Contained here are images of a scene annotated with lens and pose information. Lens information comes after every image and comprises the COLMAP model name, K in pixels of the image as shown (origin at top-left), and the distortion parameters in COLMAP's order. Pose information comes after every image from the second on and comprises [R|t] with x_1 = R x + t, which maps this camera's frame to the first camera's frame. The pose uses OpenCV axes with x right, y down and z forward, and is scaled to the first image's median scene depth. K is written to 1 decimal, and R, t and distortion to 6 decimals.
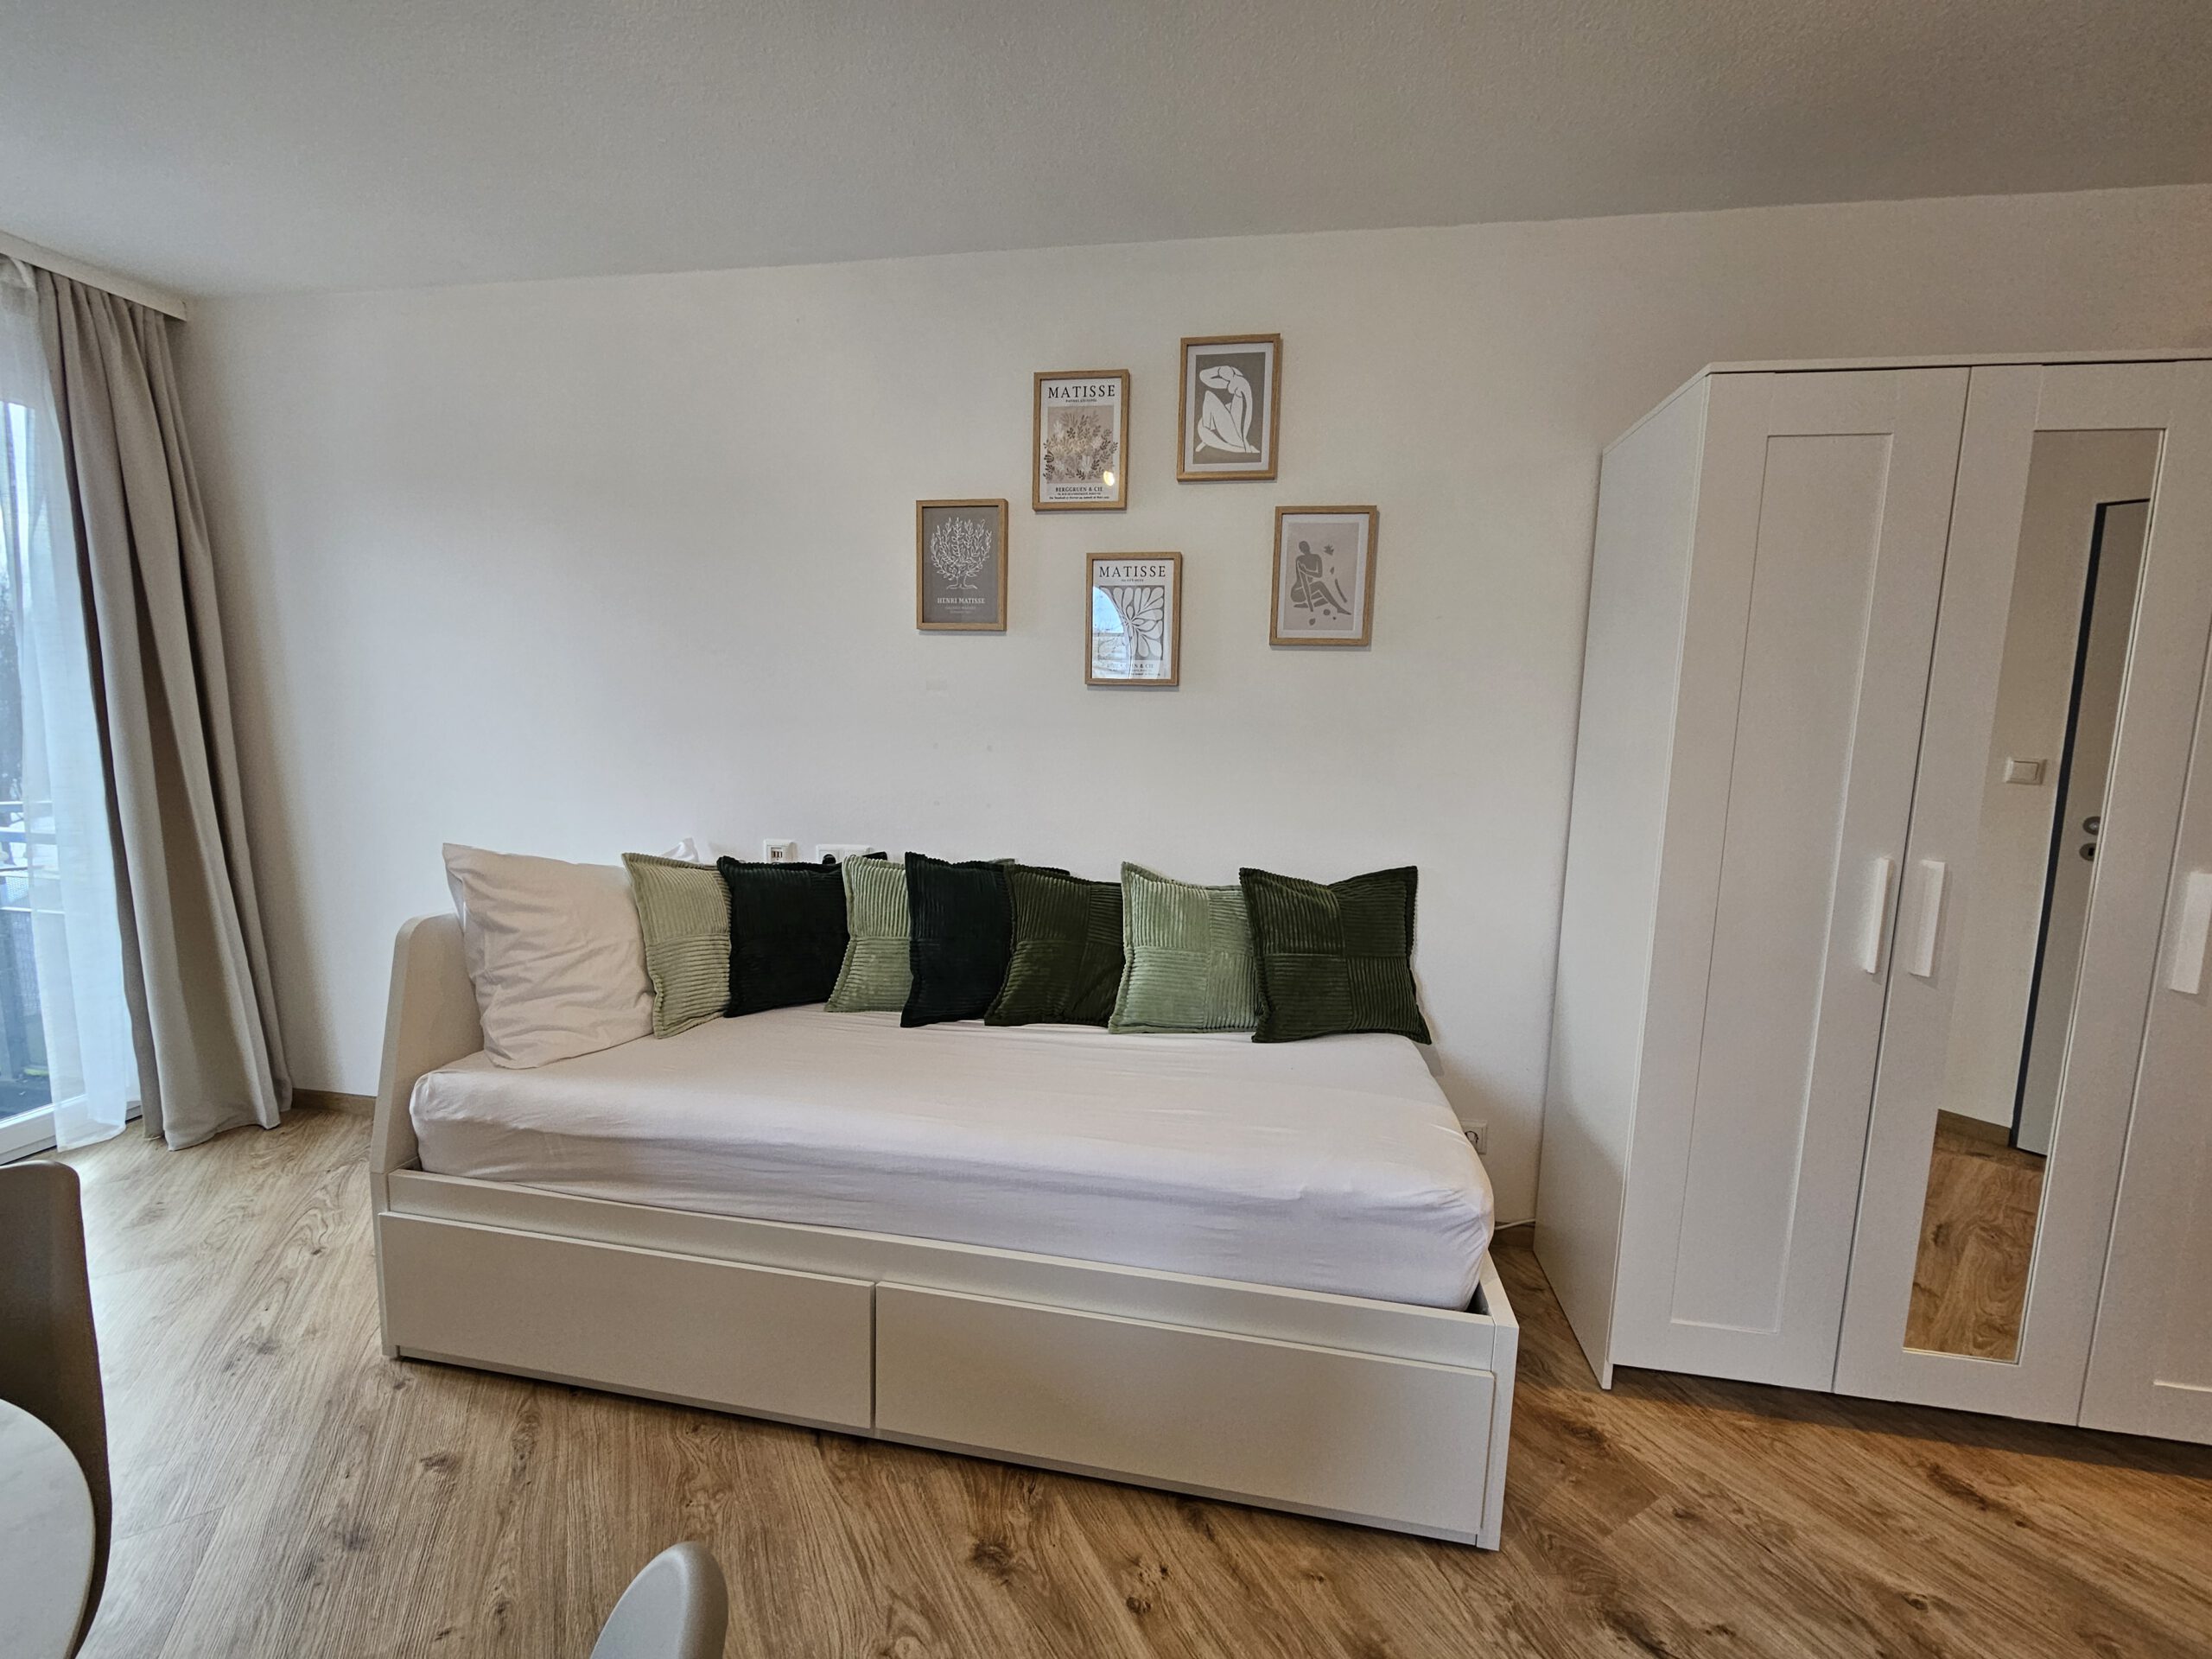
lens RADIAL K [[907.0, 0, 1103.6], [0, 907.0, 825.0], [0, 0, 1]] dist [-0.007396, 0.001407]
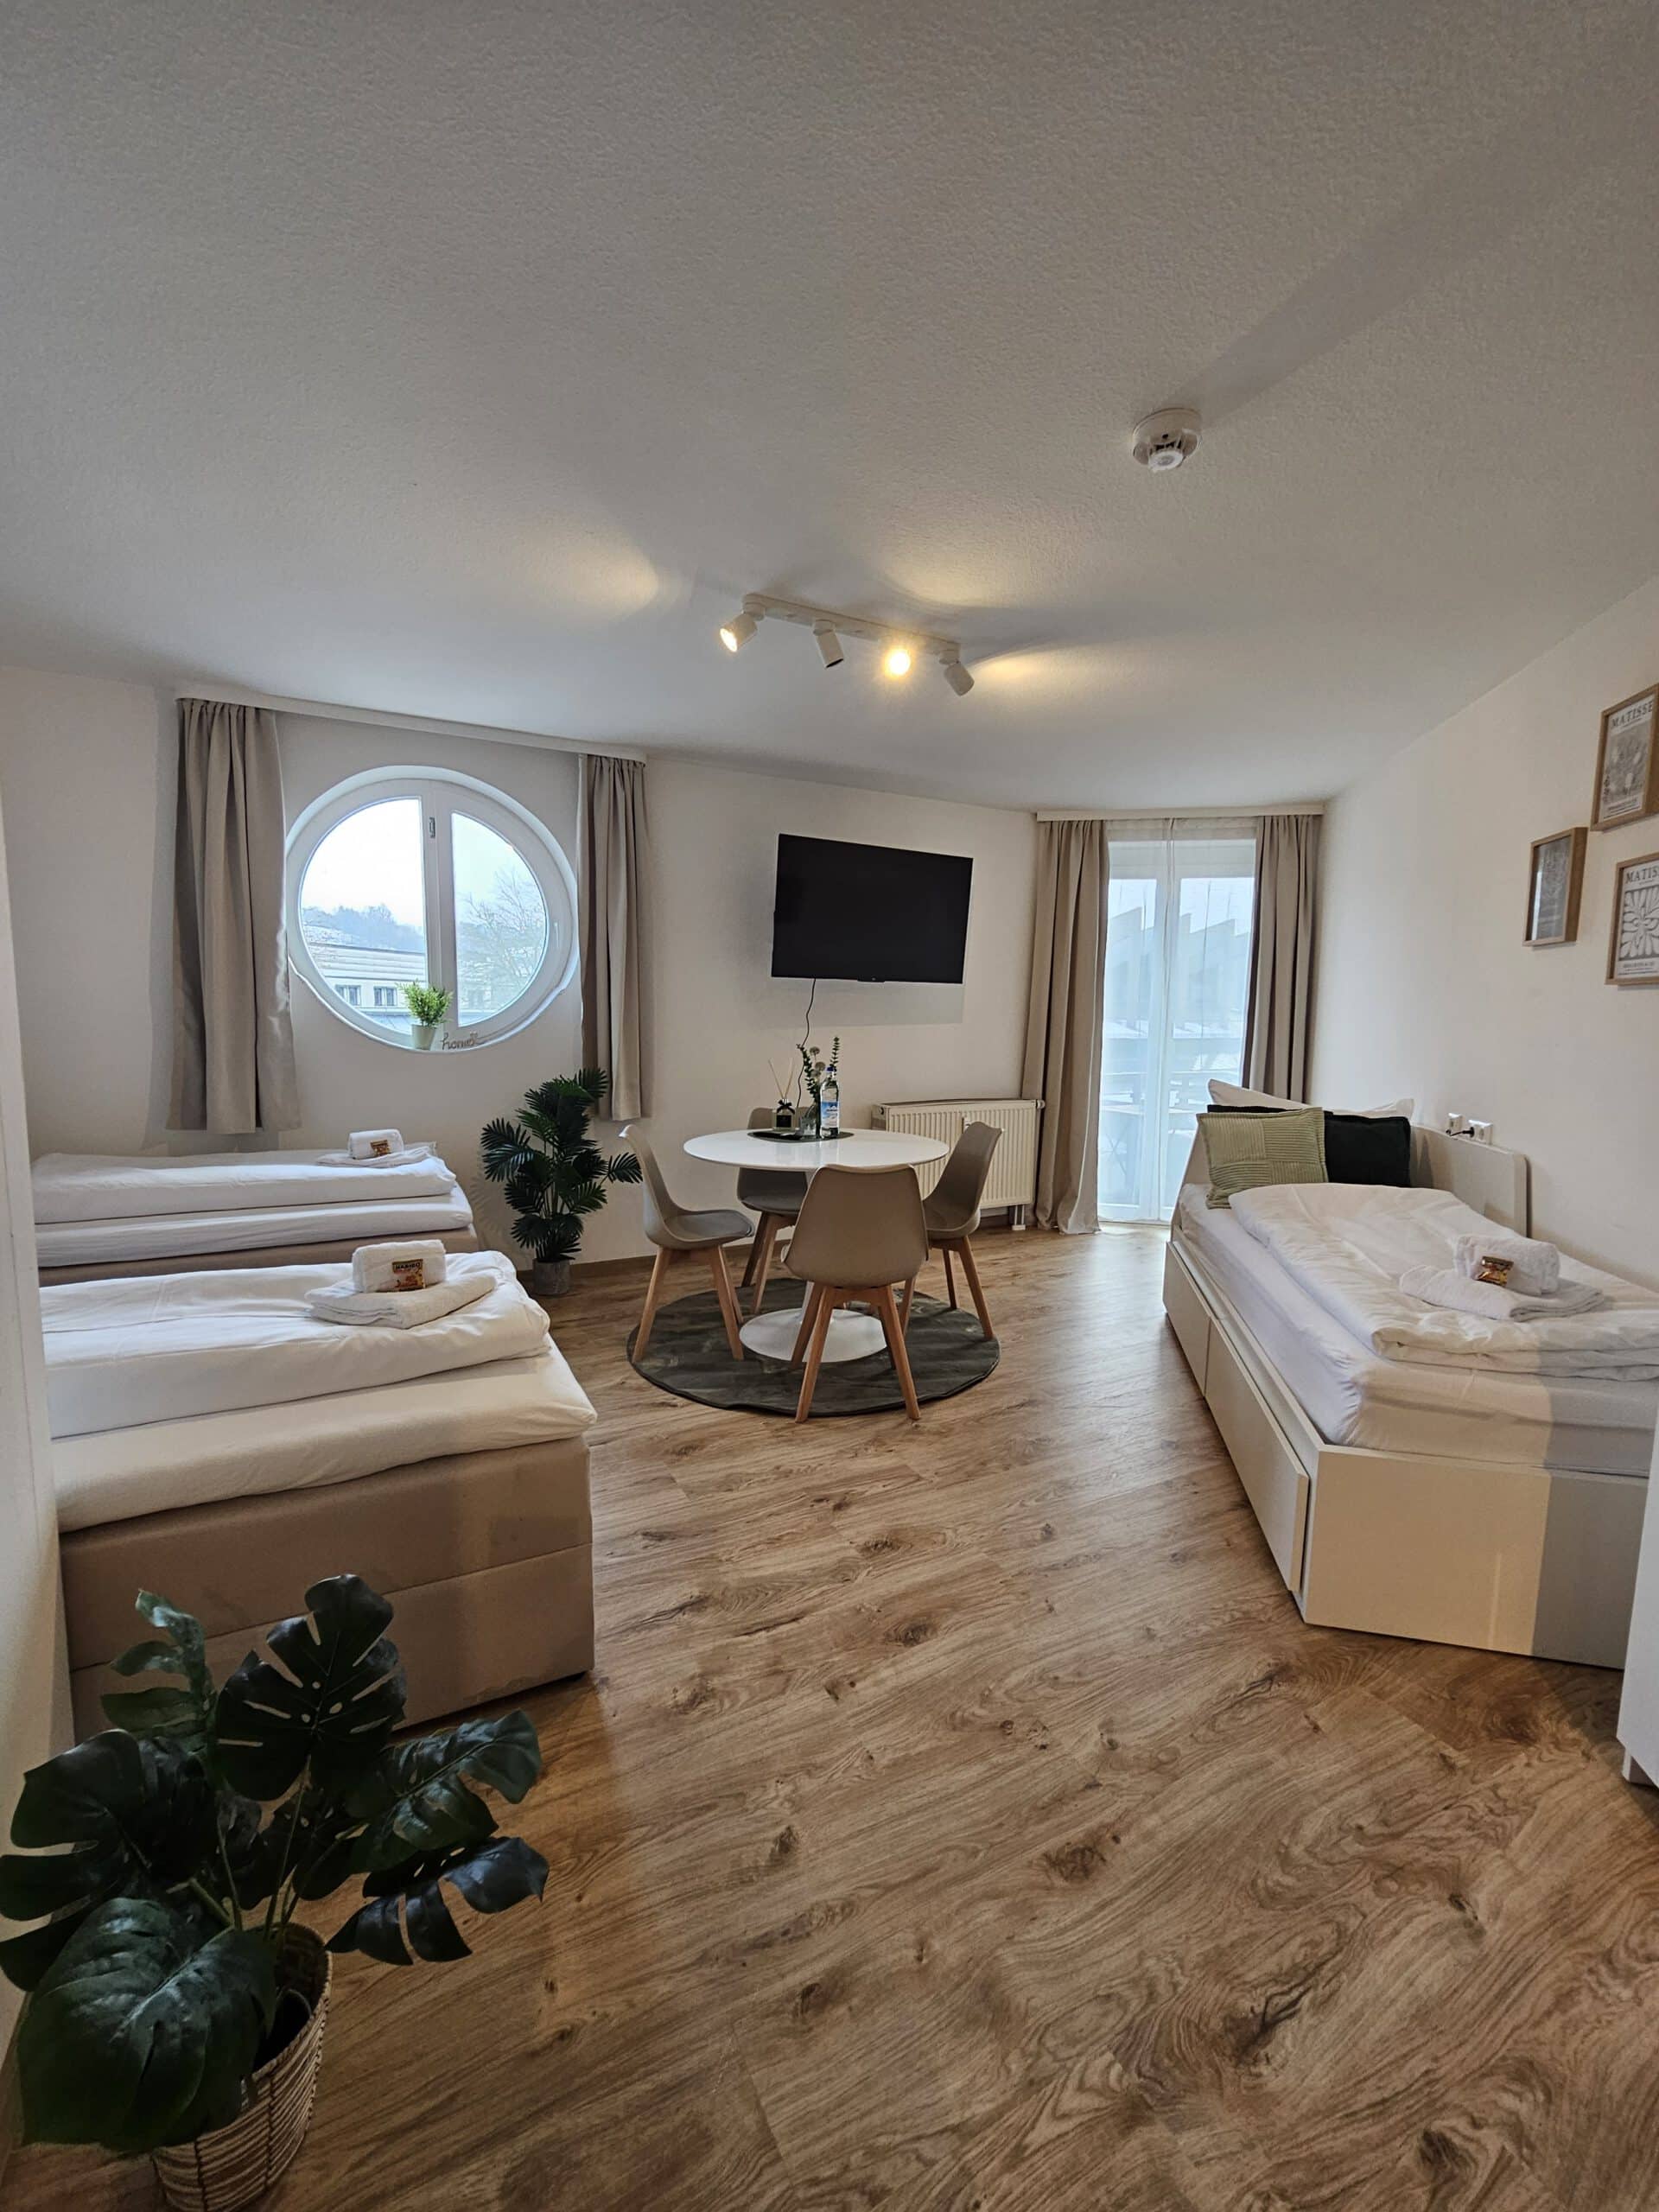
lens RADIAL K [[907.0, 0, 820.4], [0, 907.0, 1107.5], [0, 0, 1]] dist [-0.007396, 0.001407]
pose [[-0.051008, 0.081403, -0.995375, 1.120552], [-0.134923, 0.986974, 0.087630, 0.018369], [0.989542, 0.138769, -0.039360, 0.151063]]
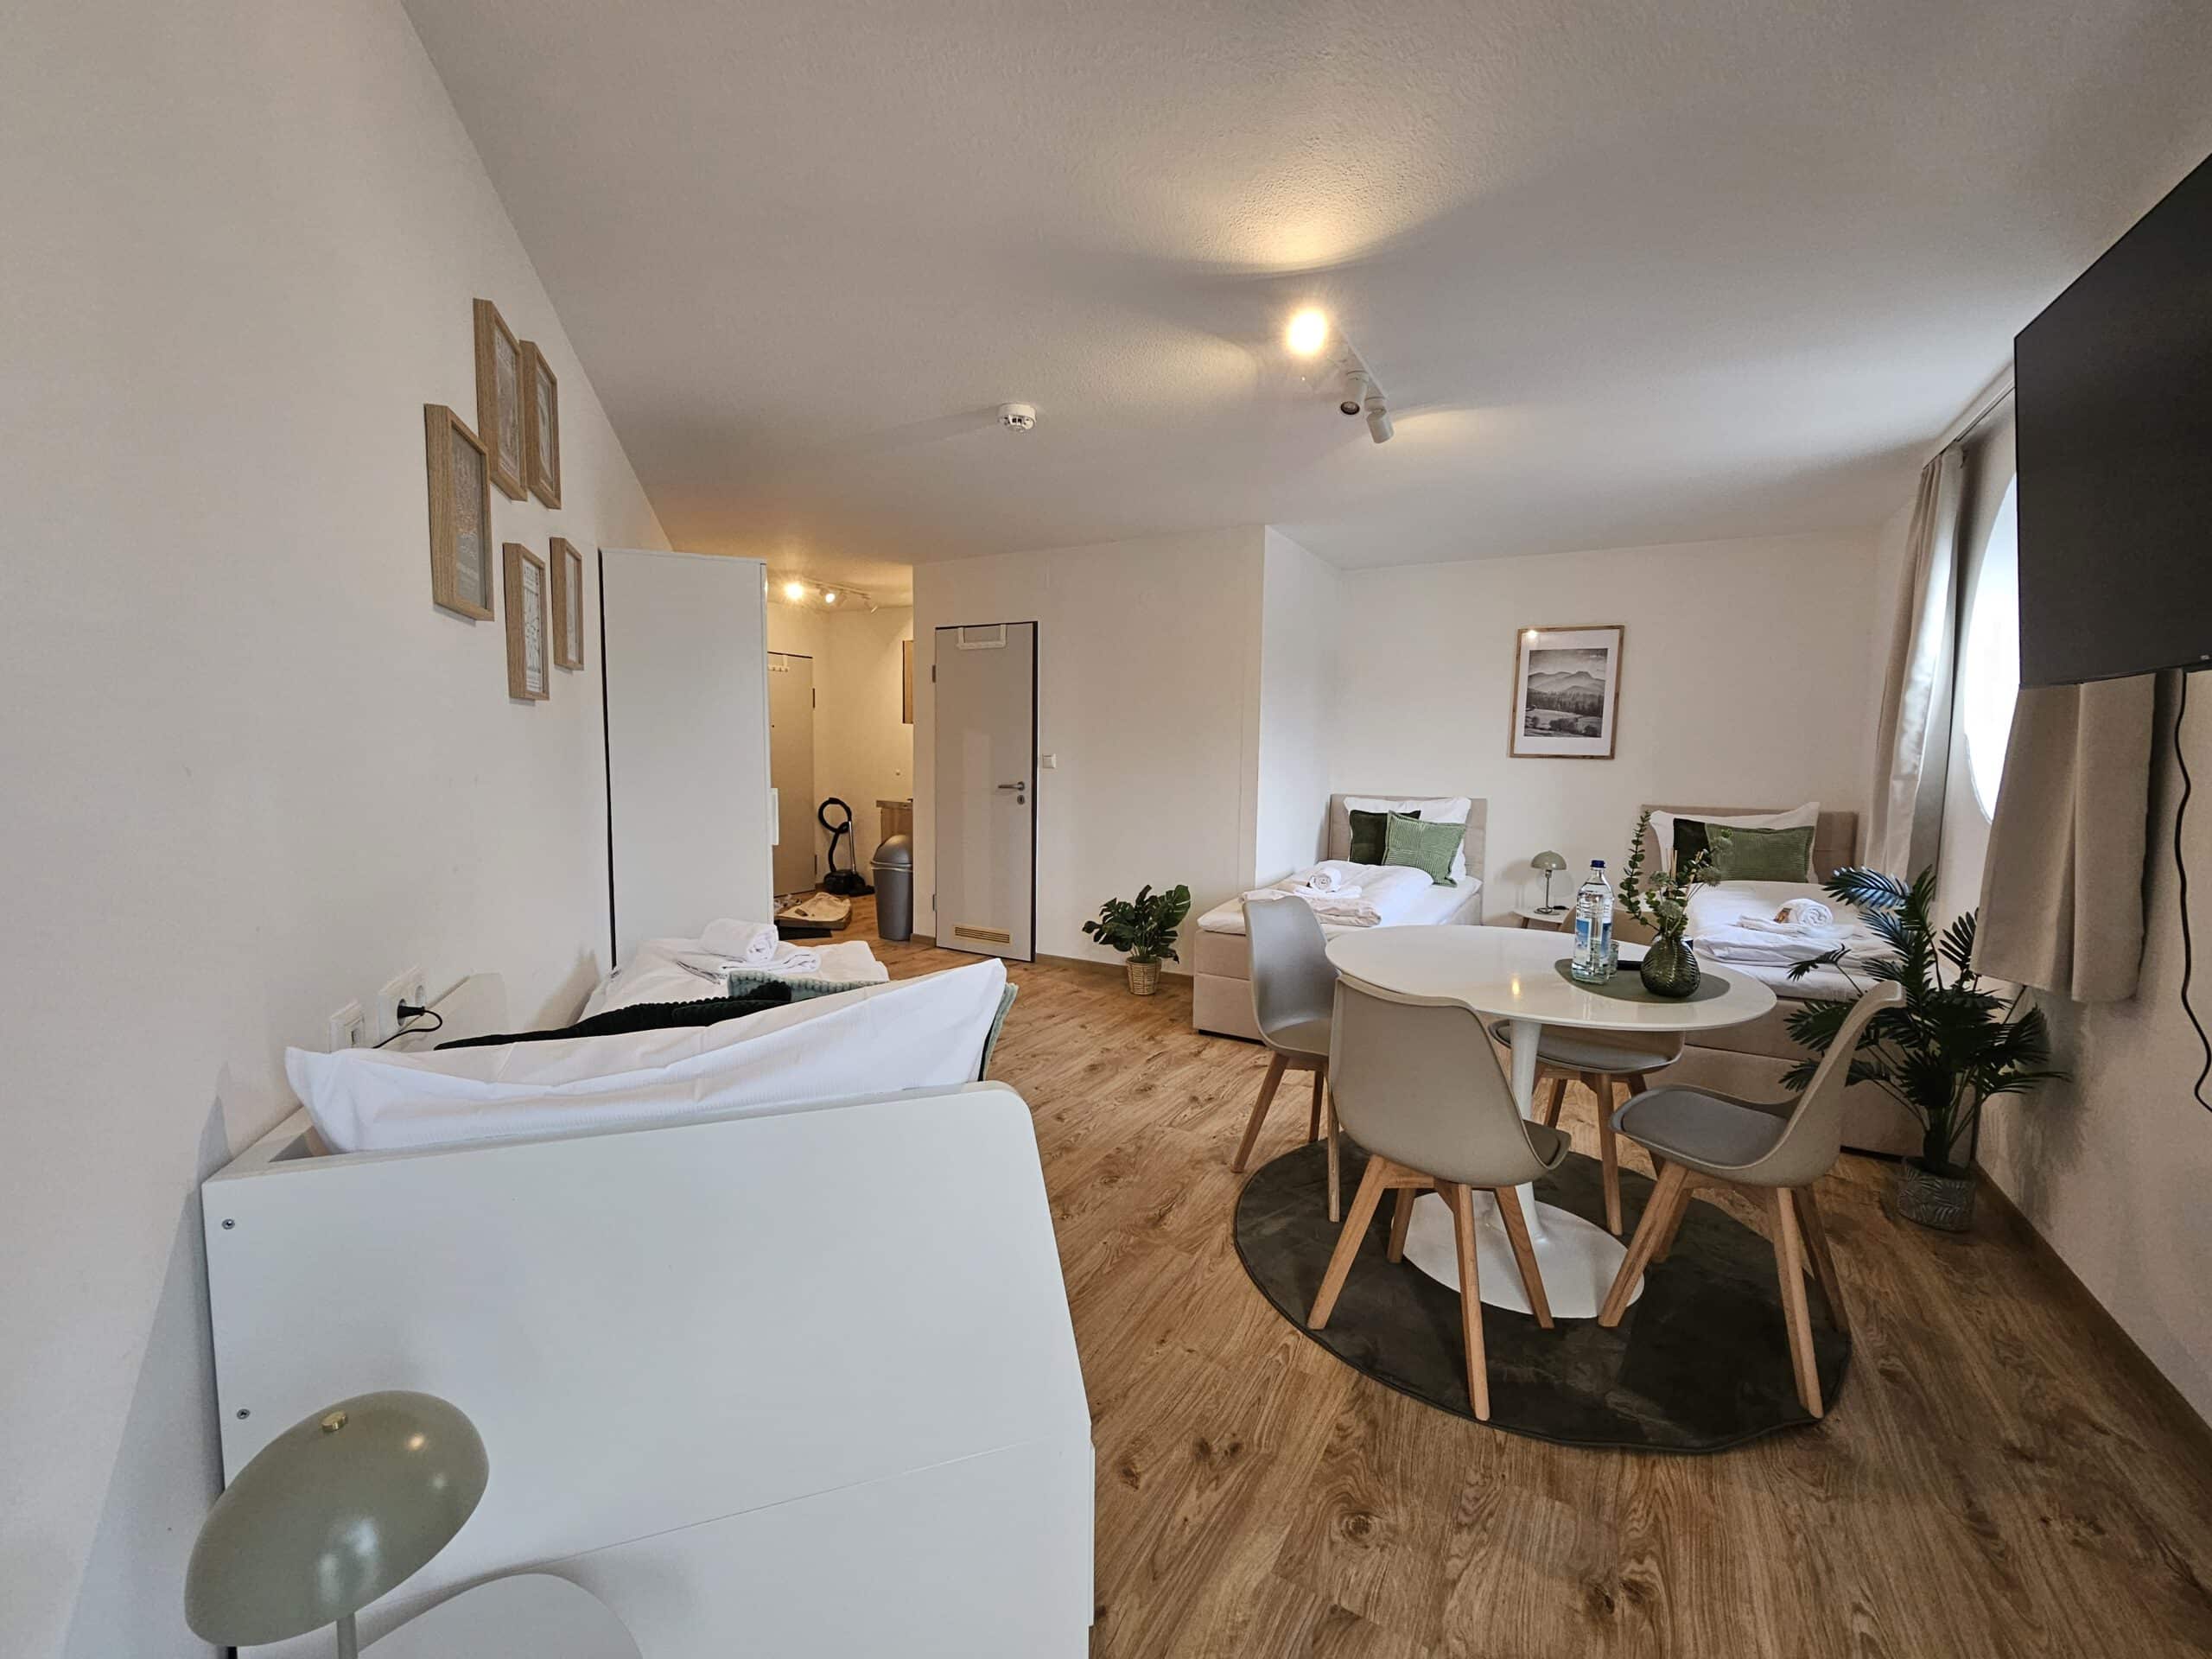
lens RADIAL K [[907.0, 0, 1114.1], [0, 907.0, 832.0], [0, 0, 1]] dist [-0.007396, 0.001407]
pose [[-0.505798, -0.114071, 0.855077, -1.073331], [0.075055, 0.981641, 0.175352, -0.146304], [-0.859381, 0.152871, -0.487950, 0.984084]]
